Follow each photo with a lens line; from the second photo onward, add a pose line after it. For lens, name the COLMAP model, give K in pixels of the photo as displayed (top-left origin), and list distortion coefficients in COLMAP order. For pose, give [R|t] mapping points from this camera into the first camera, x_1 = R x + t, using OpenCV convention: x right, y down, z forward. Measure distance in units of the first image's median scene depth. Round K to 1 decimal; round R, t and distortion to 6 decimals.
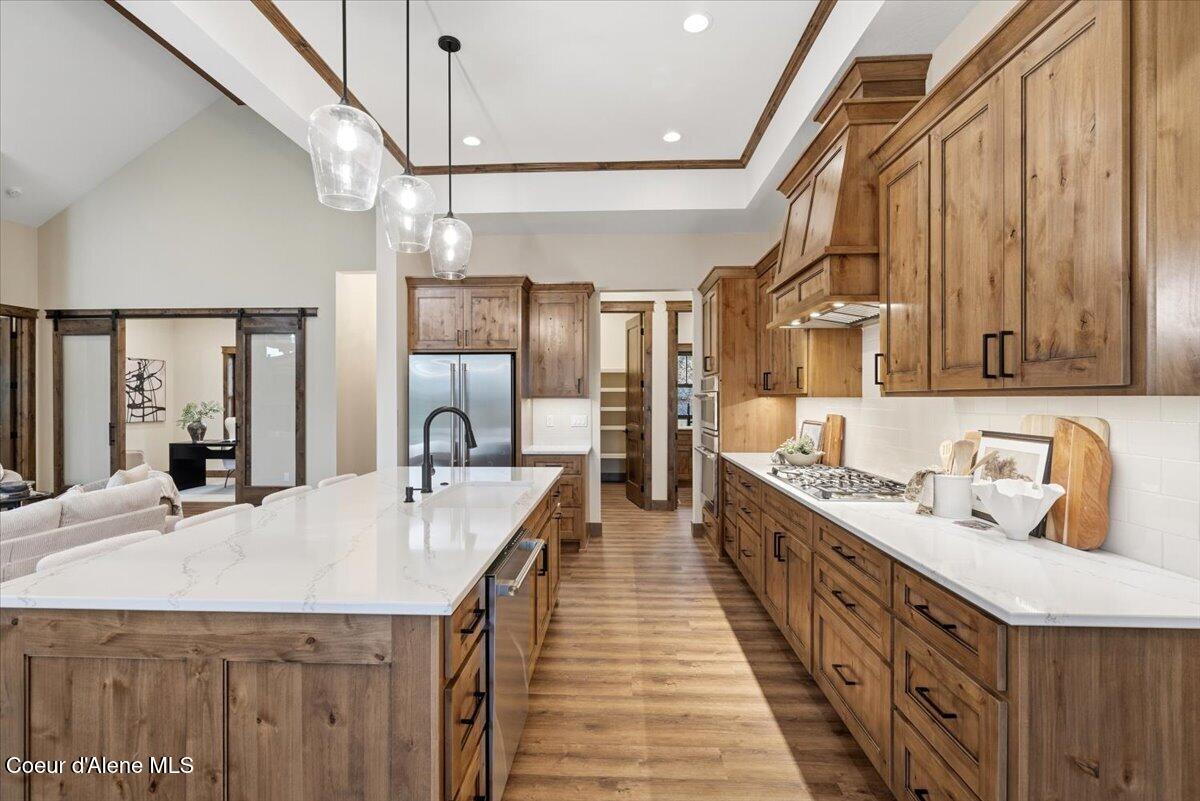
lens RADIAL K [[544.1, 0, 601.7], [0, 544.1, 396.8], [0, 0, 1]] dist [-0.000105, -0.001961]
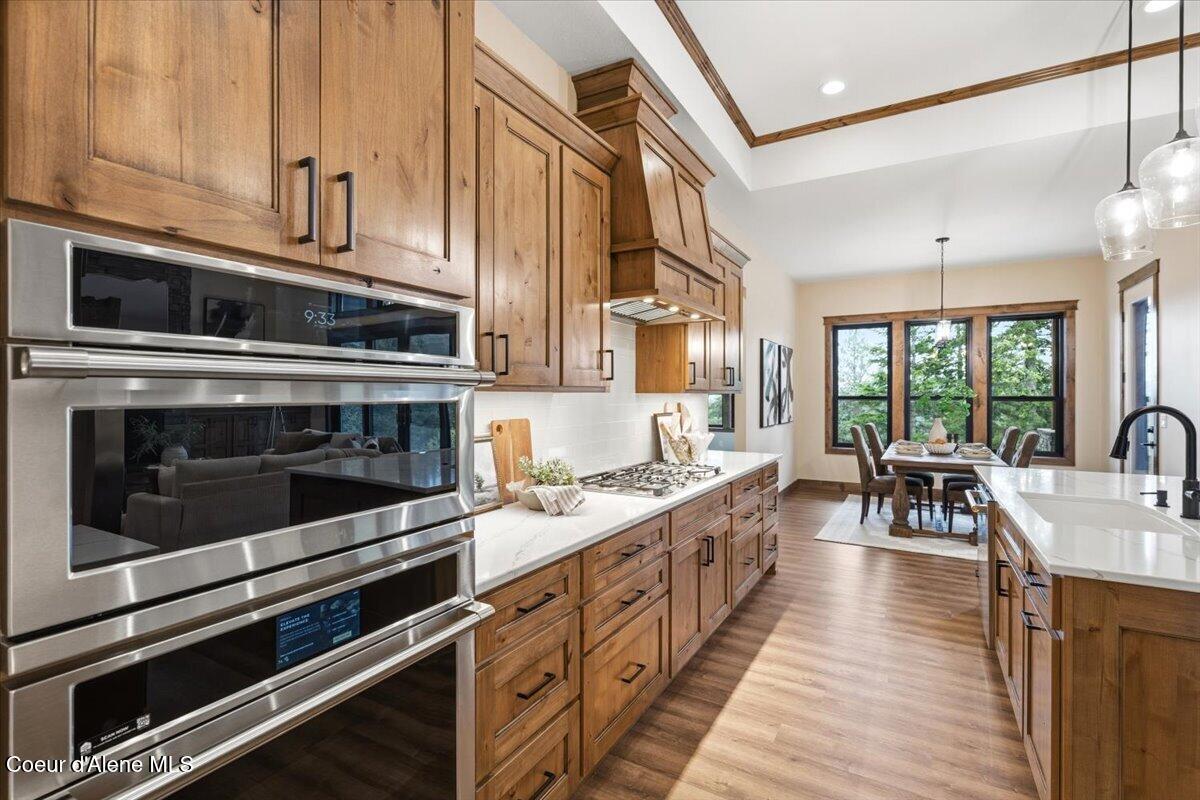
lens RADIAL K [[544.1, 0, 596.5], [0, 544.1, 389.6], [0, 0, 1]] dist [-0.000105, -0.001961]
pose [[-0.875759, 0.007587, 0.482690, 0.035026], [0.001257, 0.999909, -0.013436, 0.007792], [-0.482748, -0.011160, -0.875688, 1.901472]]
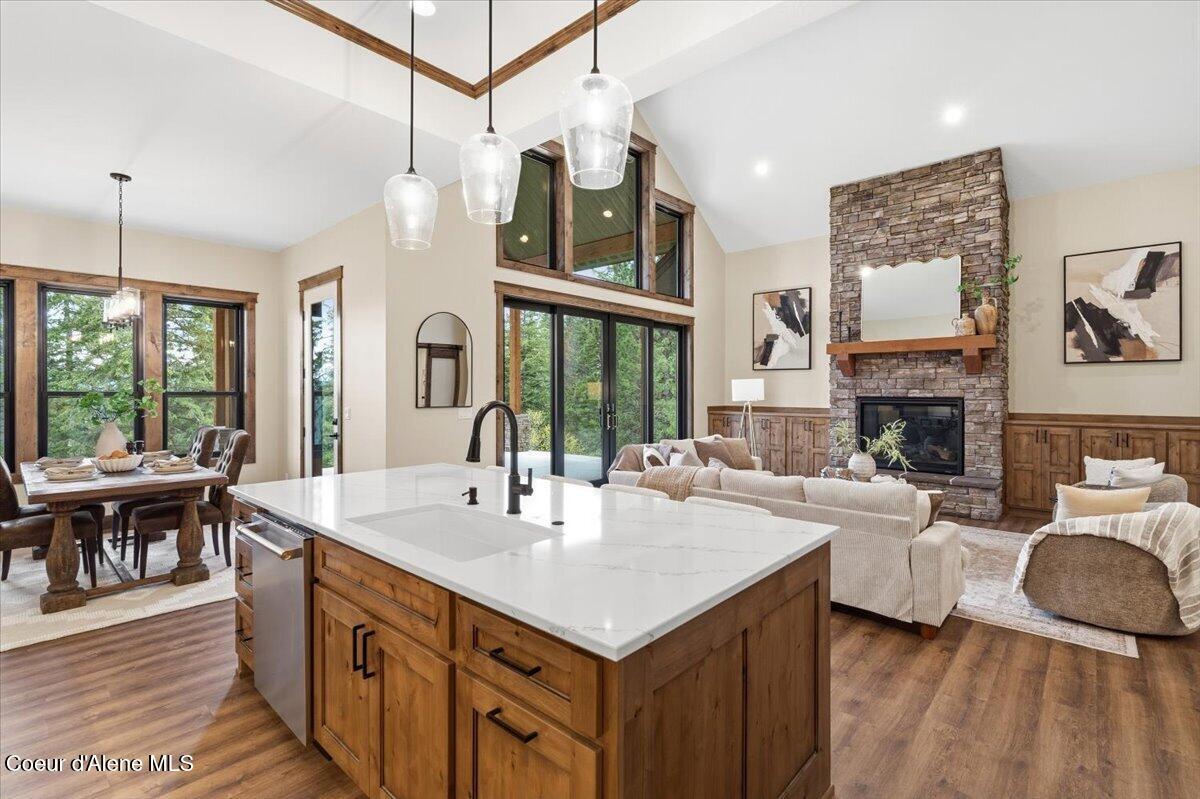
lens RADIAL K [[544.1, 0, 591.1], [0, 544.1, 393.1], [0, 0, 1]] dist [-0.000105, -0.001961]
pose [[-0.649019, 0.010125, -0.760705, 0.173841], [0.006055, 0.999949, 0.008143, 0.005022], [0.760748, 0.000679, -0.649047, 1.450784]]
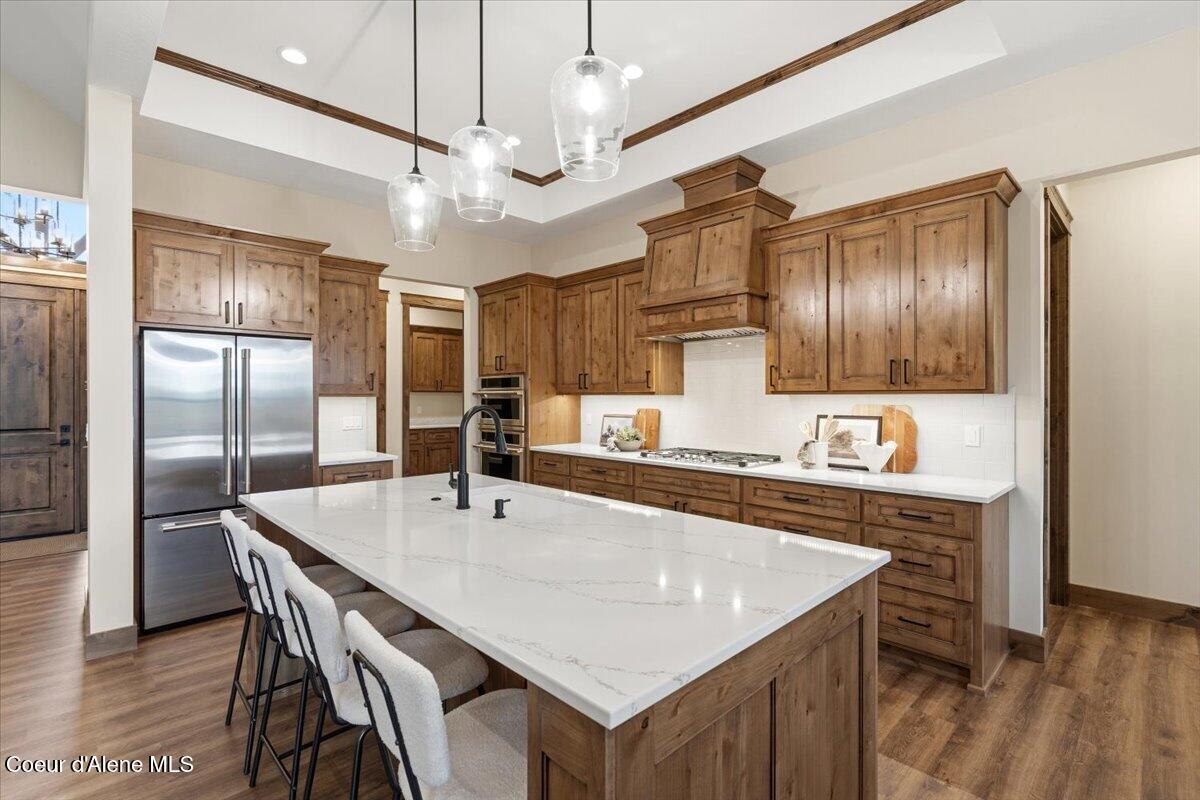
lens RADIAL K [[544.1, 0, 591.7], [0, 544.1, 395.2], [0, 0, 1]] dist [-0.000105, -0.001961]
pose [[0.694917, 0.000244, 0.719090, -0.732122], [-0.000003, 1.000000, -0.000337, 0.002101], [-0.719090, 0.000232, 0.694917, 0.259999]]
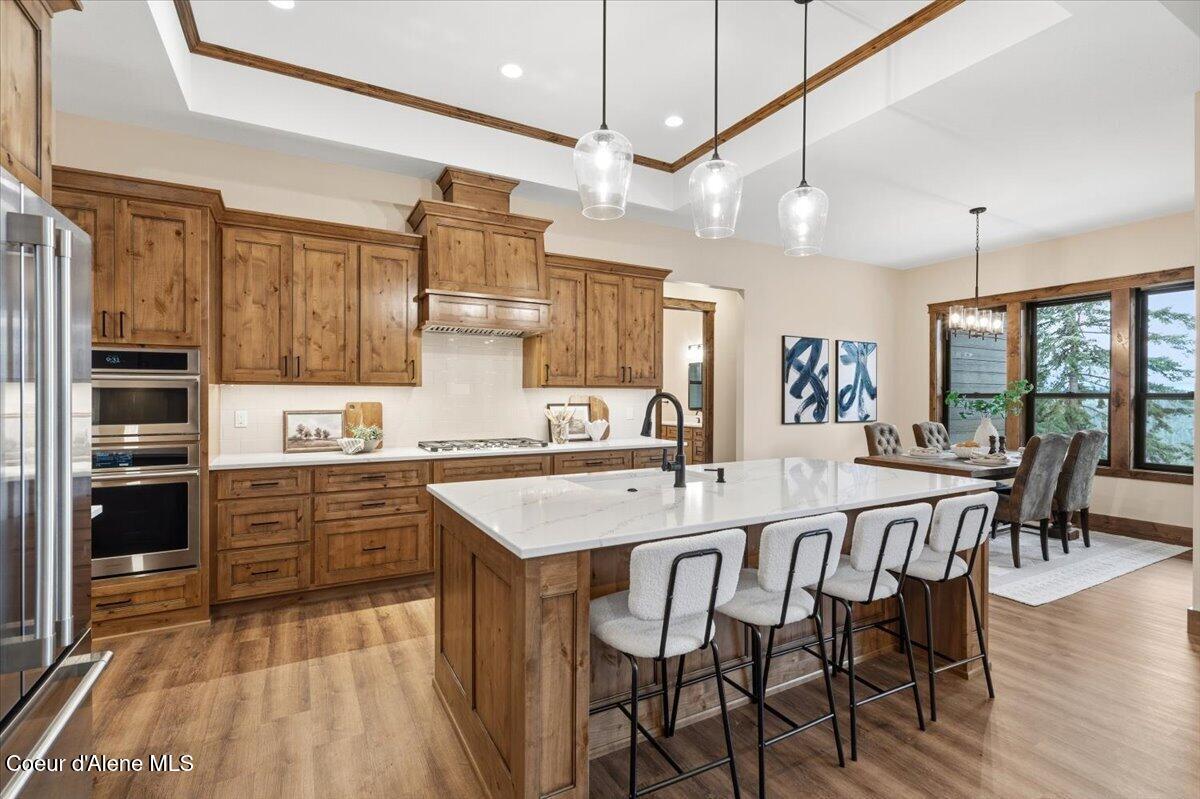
lens RADIAL K [[544.1, 0, 600.9], [0, 544.1, 390.7], [0, 0, 1]] dist [-0.000105, -0.001961]
pose [[-0.511939, 0.009994, 0.858964, -0.960651], [-0.003006, 0.999905, -0.013425, 0.028479], [-0.859017, -0.009455, -0.511860, 1.453407]]
